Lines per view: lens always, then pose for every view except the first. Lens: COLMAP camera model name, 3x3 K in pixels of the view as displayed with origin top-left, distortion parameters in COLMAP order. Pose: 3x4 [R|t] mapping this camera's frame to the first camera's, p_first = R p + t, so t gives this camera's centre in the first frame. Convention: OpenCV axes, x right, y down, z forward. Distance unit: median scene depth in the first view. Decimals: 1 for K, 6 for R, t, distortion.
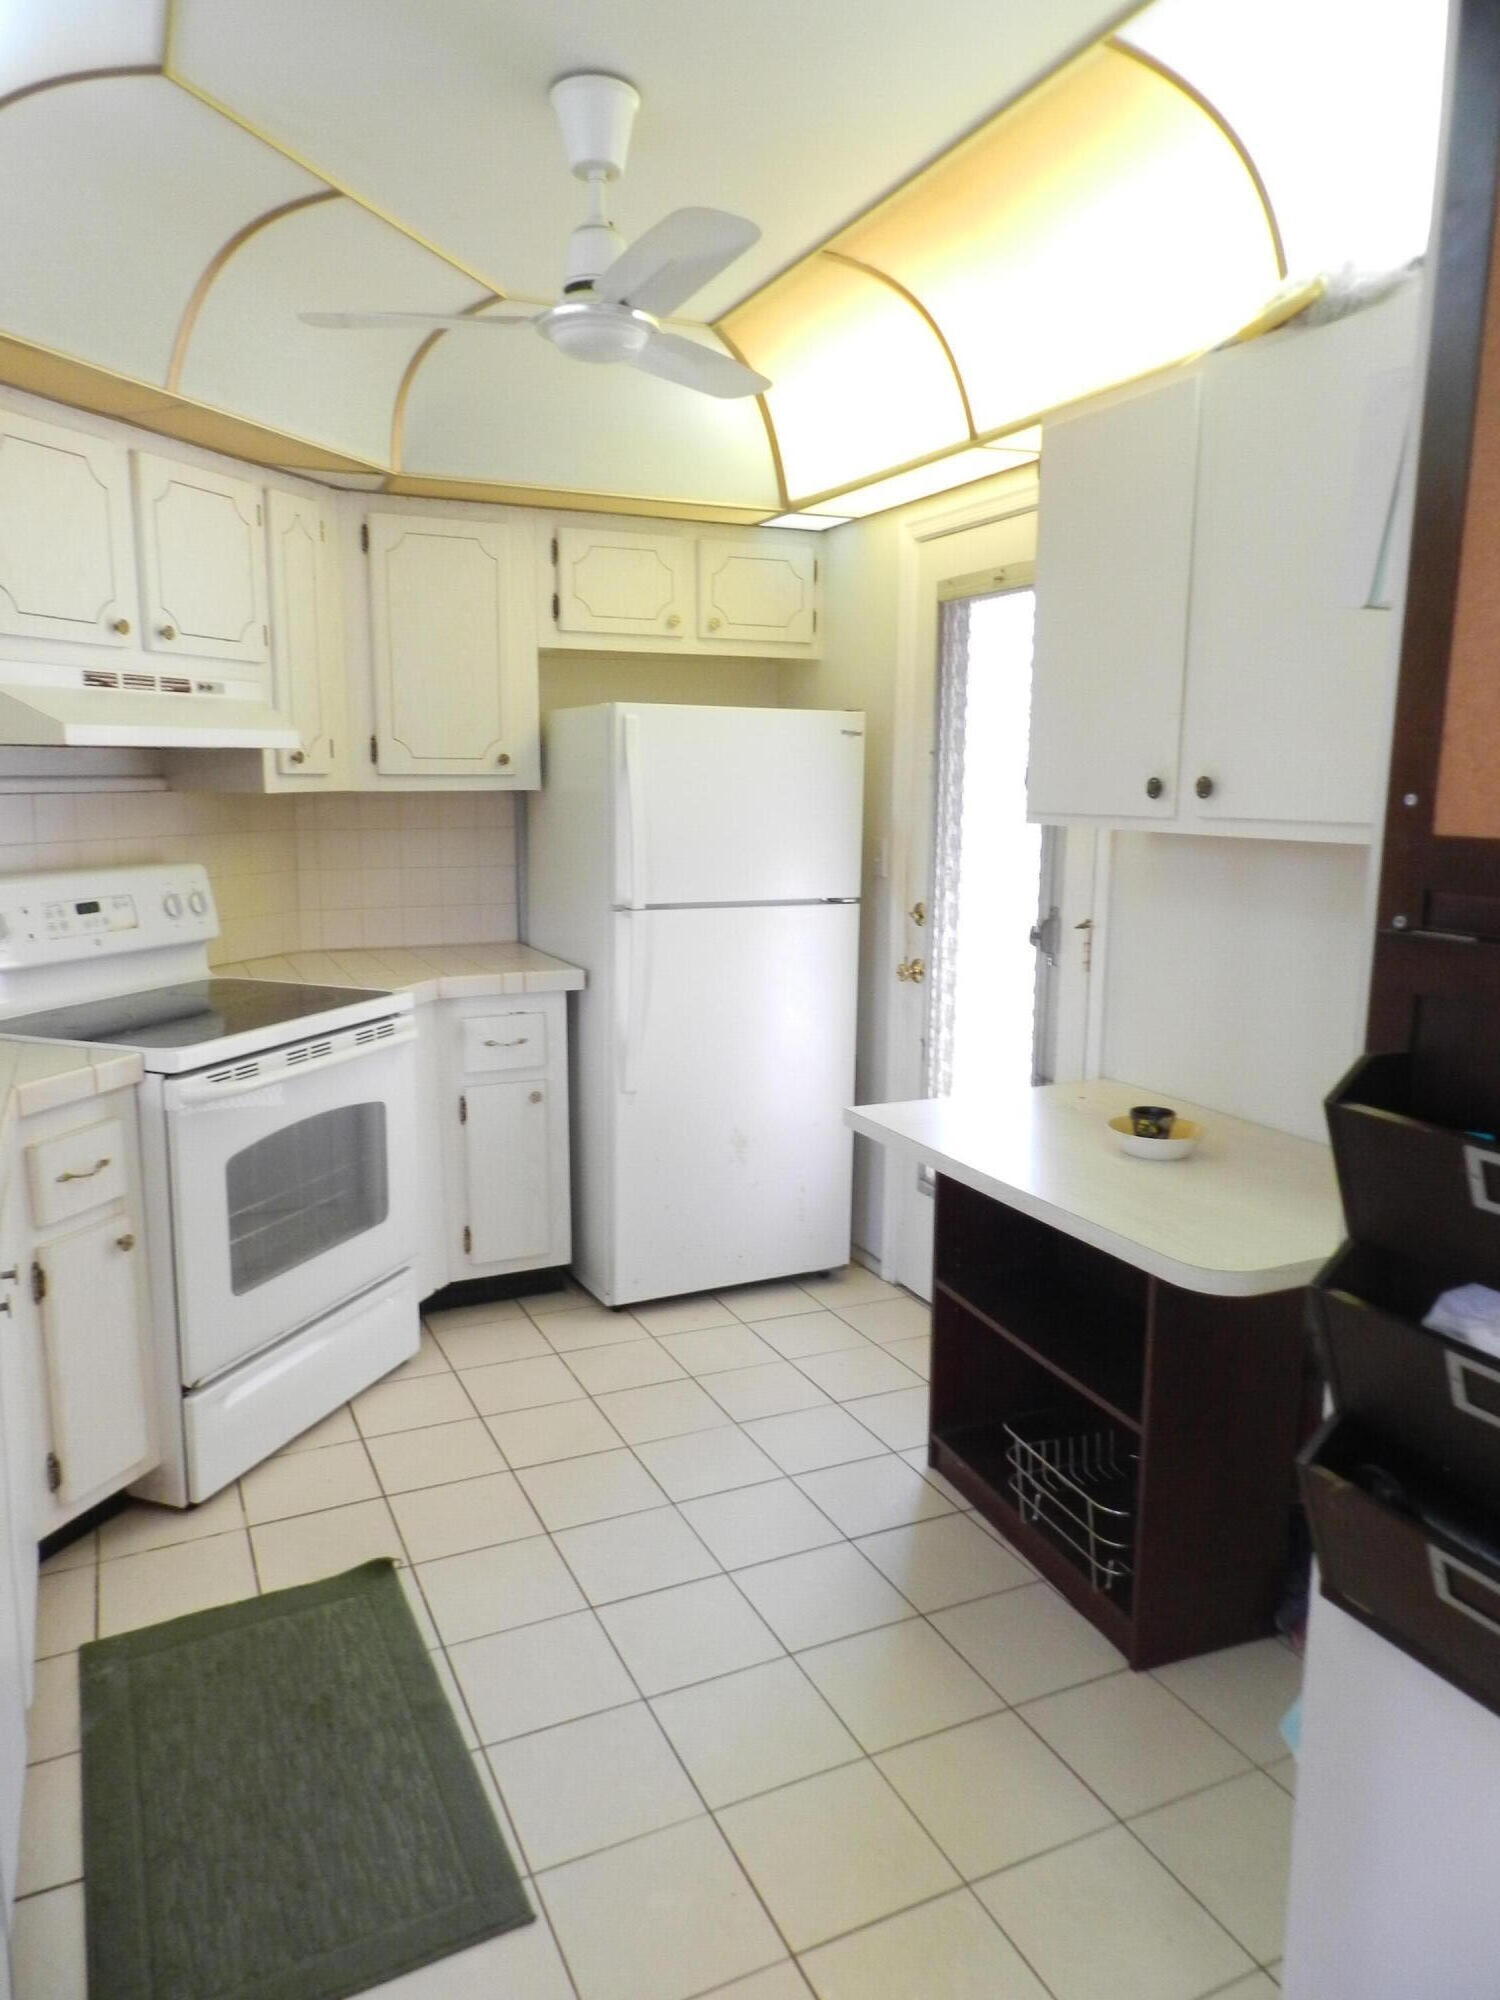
lens RADIAL K [[1365.8, 0, 753.9], [0, 1365.8, 999.9], [0, 0, 1]] dist [0.029154, -0.010967]
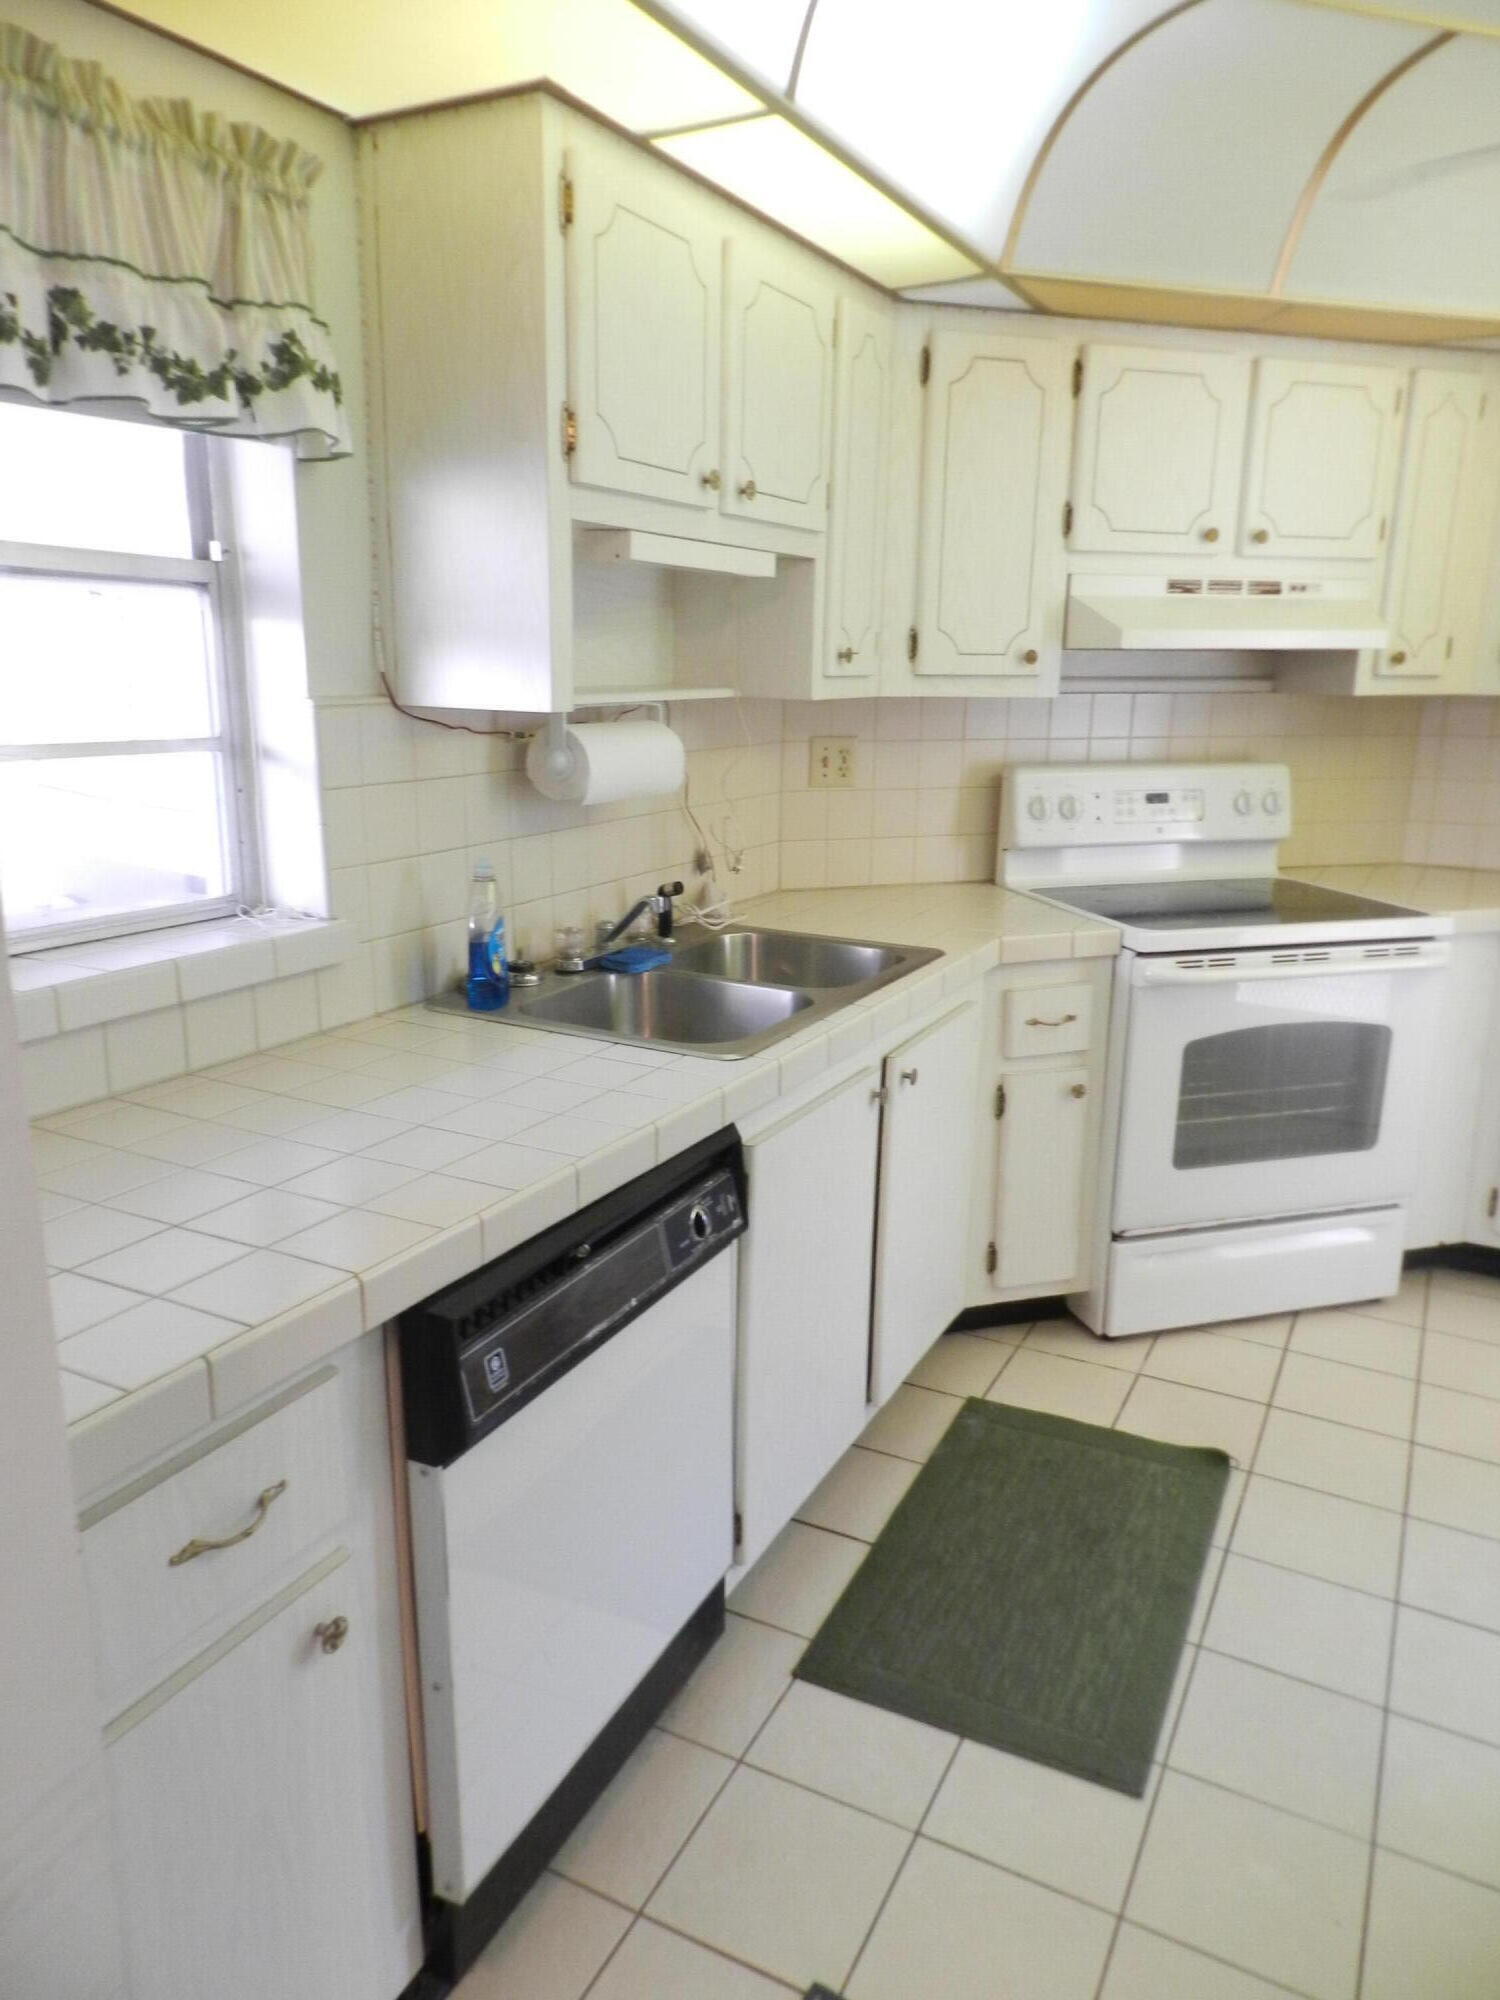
lens RADIAL K [[1365.8, 0, 743.5], [0, 1365.8, 995.6], [0, 0, 1]] dist [0.029154, -0.010967]
pose [[0.598998, 0.192247, -0.777330, 0.214417], [-0.138892, 0.980982, 0.135586, -0.014769], [0.788613, 0.026749, 0.614308, 0.067847]]
